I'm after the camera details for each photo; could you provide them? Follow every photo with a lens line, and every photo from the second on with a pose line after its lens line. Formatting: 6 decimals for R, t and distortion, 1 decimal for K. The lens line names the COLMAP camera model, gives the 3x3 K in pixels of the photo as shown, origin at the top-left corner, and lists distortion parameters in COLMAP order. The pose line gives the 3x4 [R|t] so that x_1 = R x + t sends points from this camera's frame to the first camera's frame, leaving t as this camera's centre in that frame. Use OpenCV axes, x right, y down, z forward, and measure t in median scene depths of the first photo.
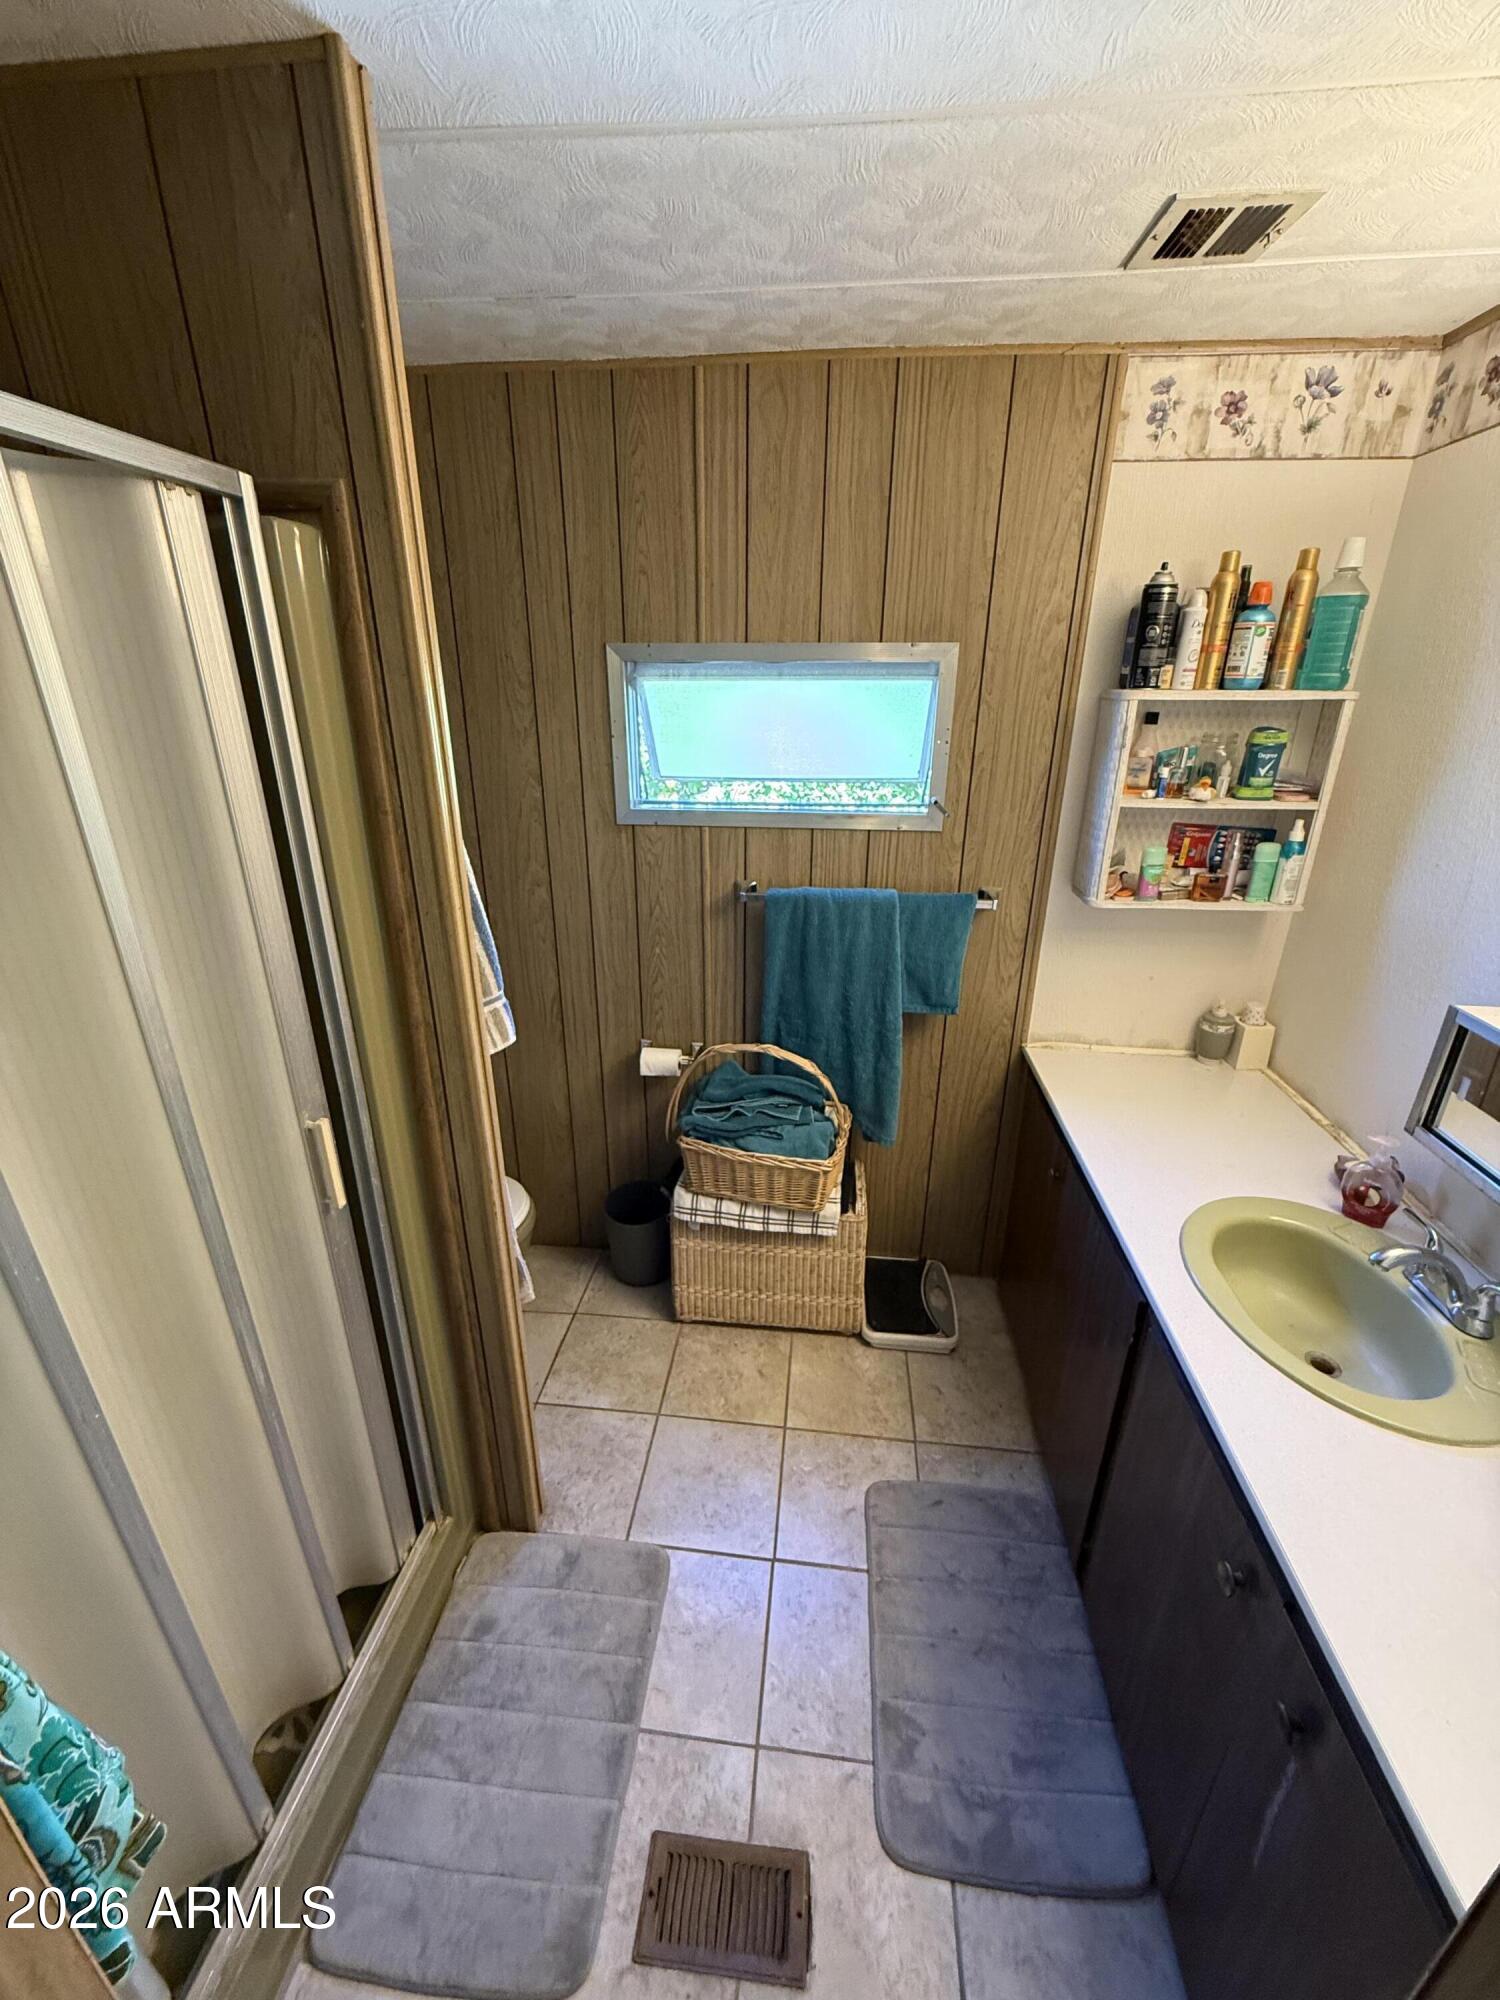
lens RADIAL K [[797.2, 0, 751.7], [0, 797.2, 996.7], [0, 0, 1]] dist [0.000046, -0.000216]
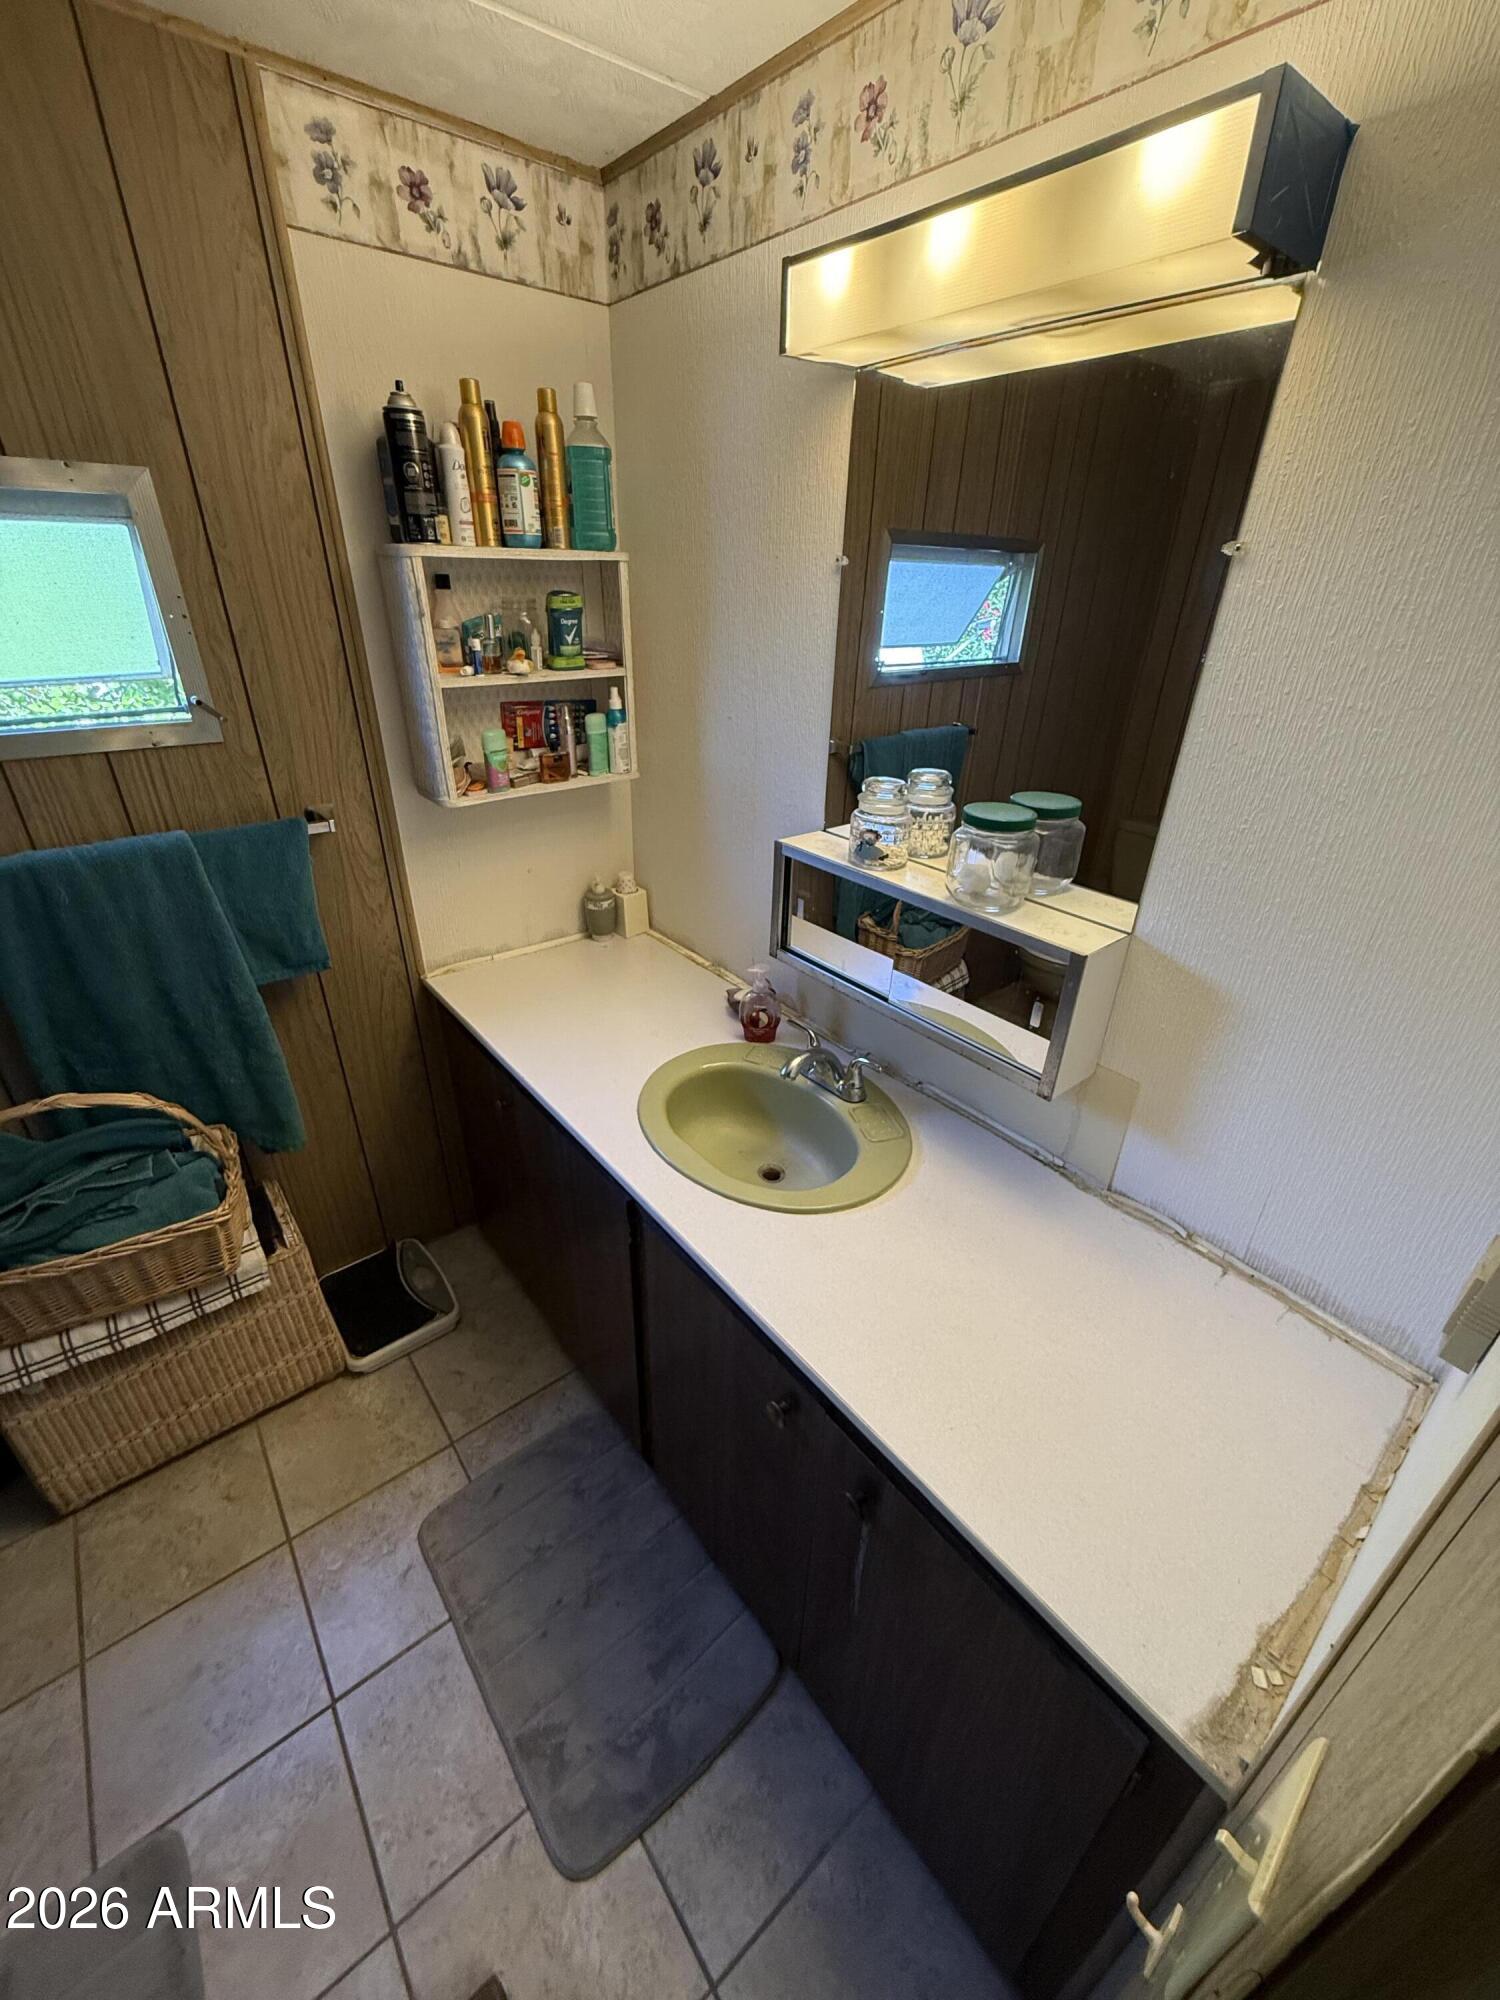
lens RADIAL K [[797.2, 0, 750.6], [0, 797.2, 995.1], [0, 0, 1]] dist [0.000046, -0.000216]
pose [[0.706942, -0.320397, 0.630539, 0.043733], [0.243550, 0.947262, 0.208274, -0.018995], [-0.664016, 0.006330, 0.747692, 0.123927]]
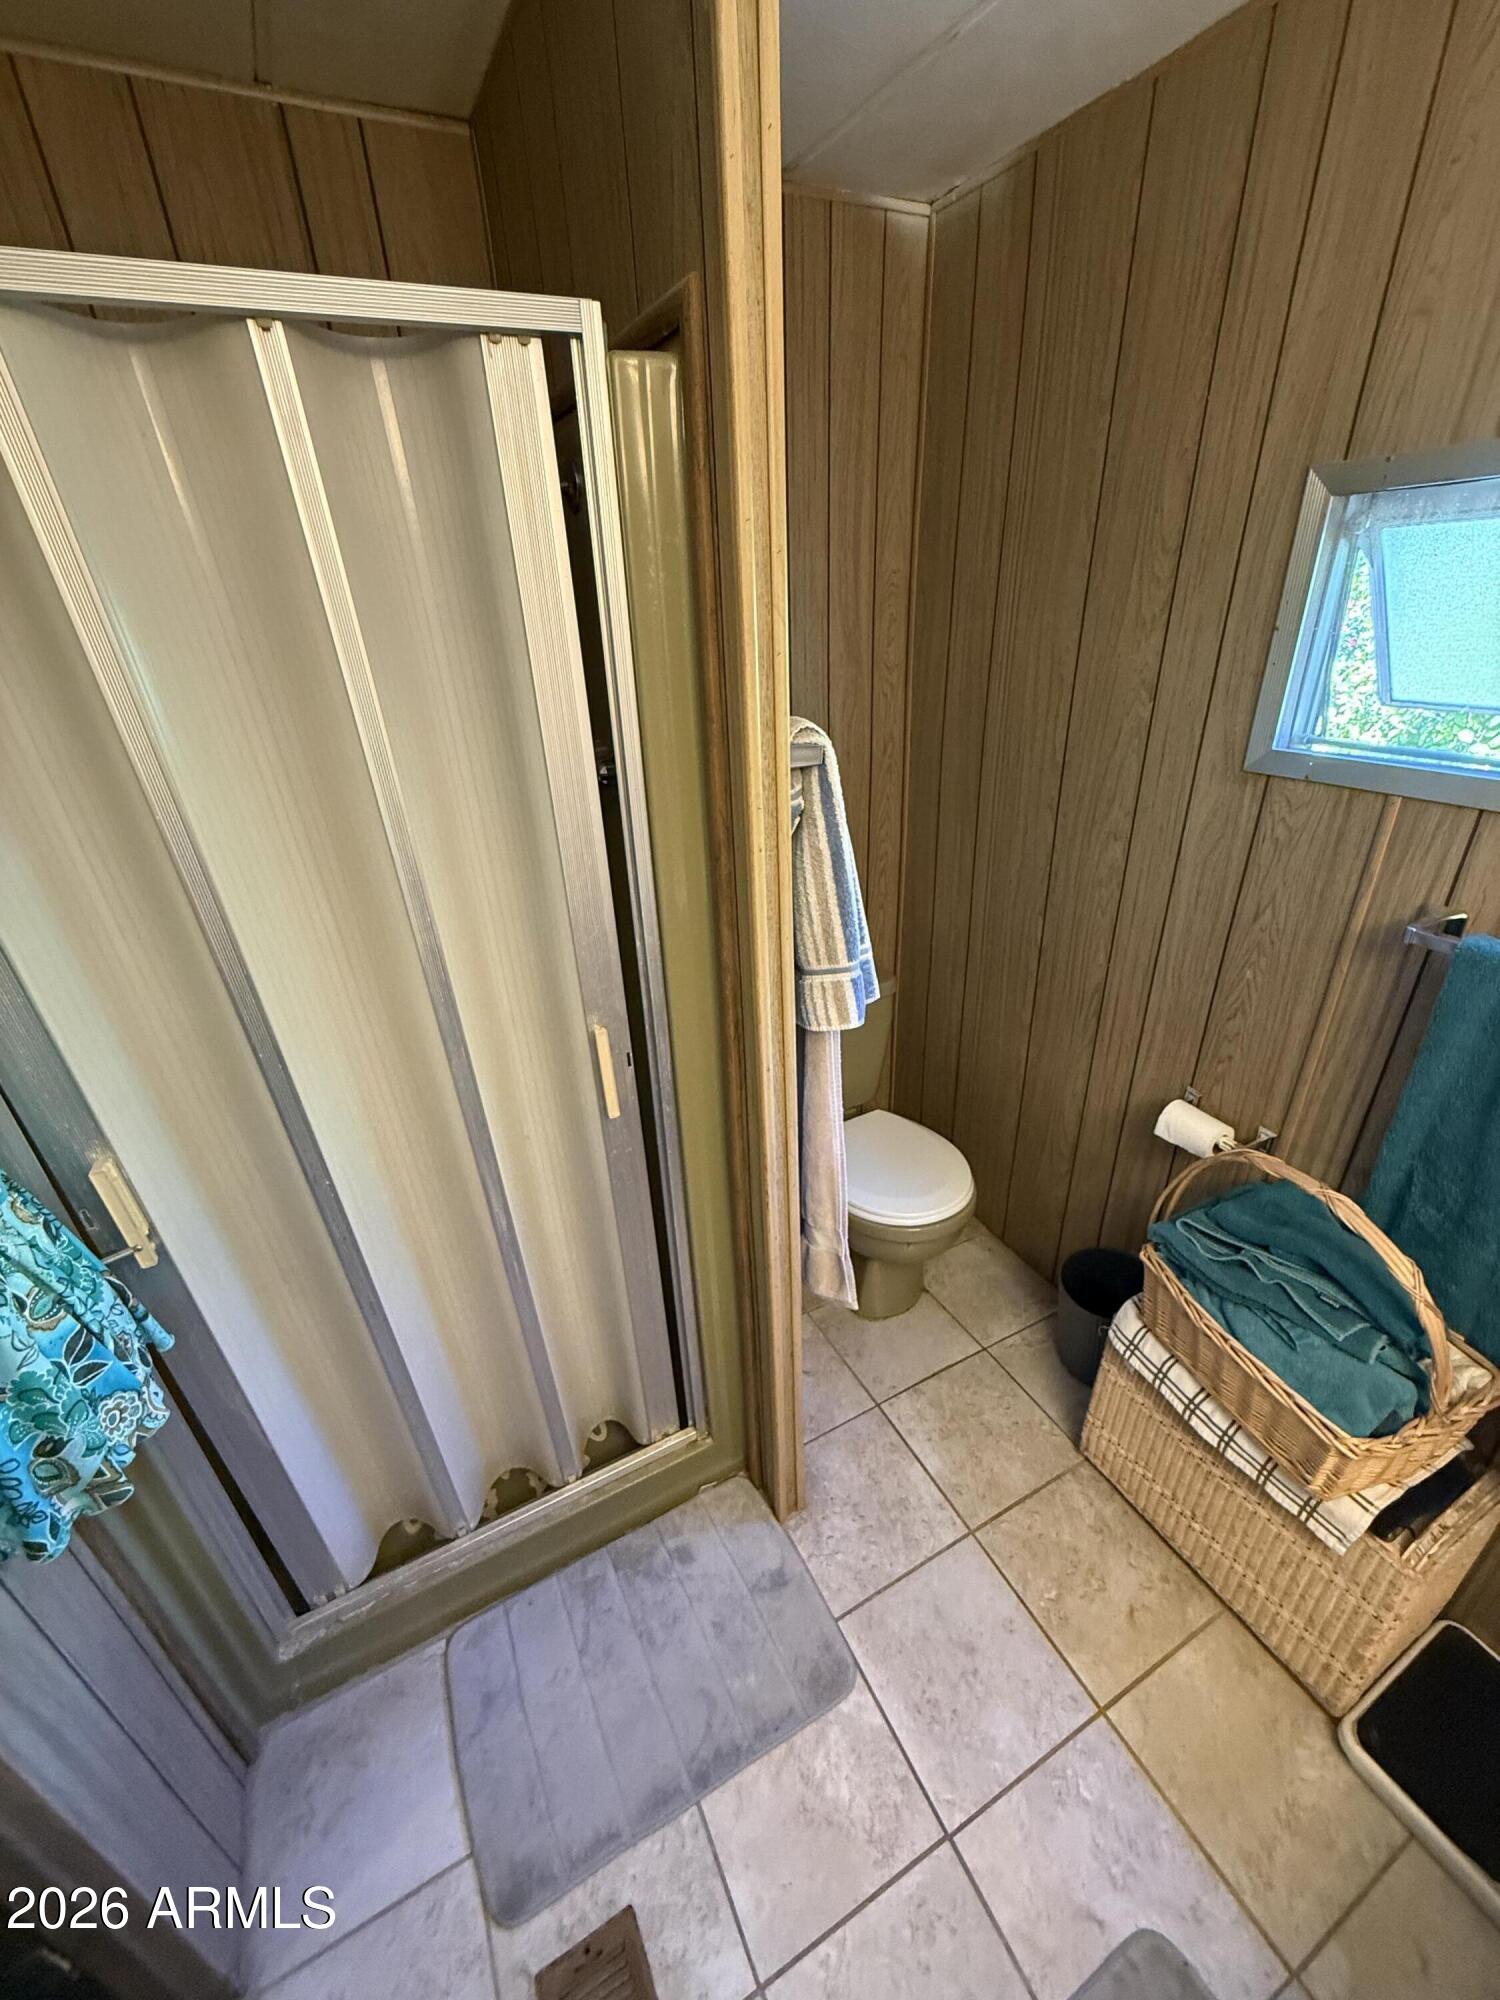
lens RADIAL K [[797.2, 0, 752.2], [0, 797.2, 995.9], [0, 0, 1]] dist [0.000046, -0.000216]
pose [[0.548896, 0.349976, -0.759099, 0.194045], [-0.263723, 0.934256, 0.240035, -0.111069], [0.793199, 0.068437, 0.605105, 0.352229]]
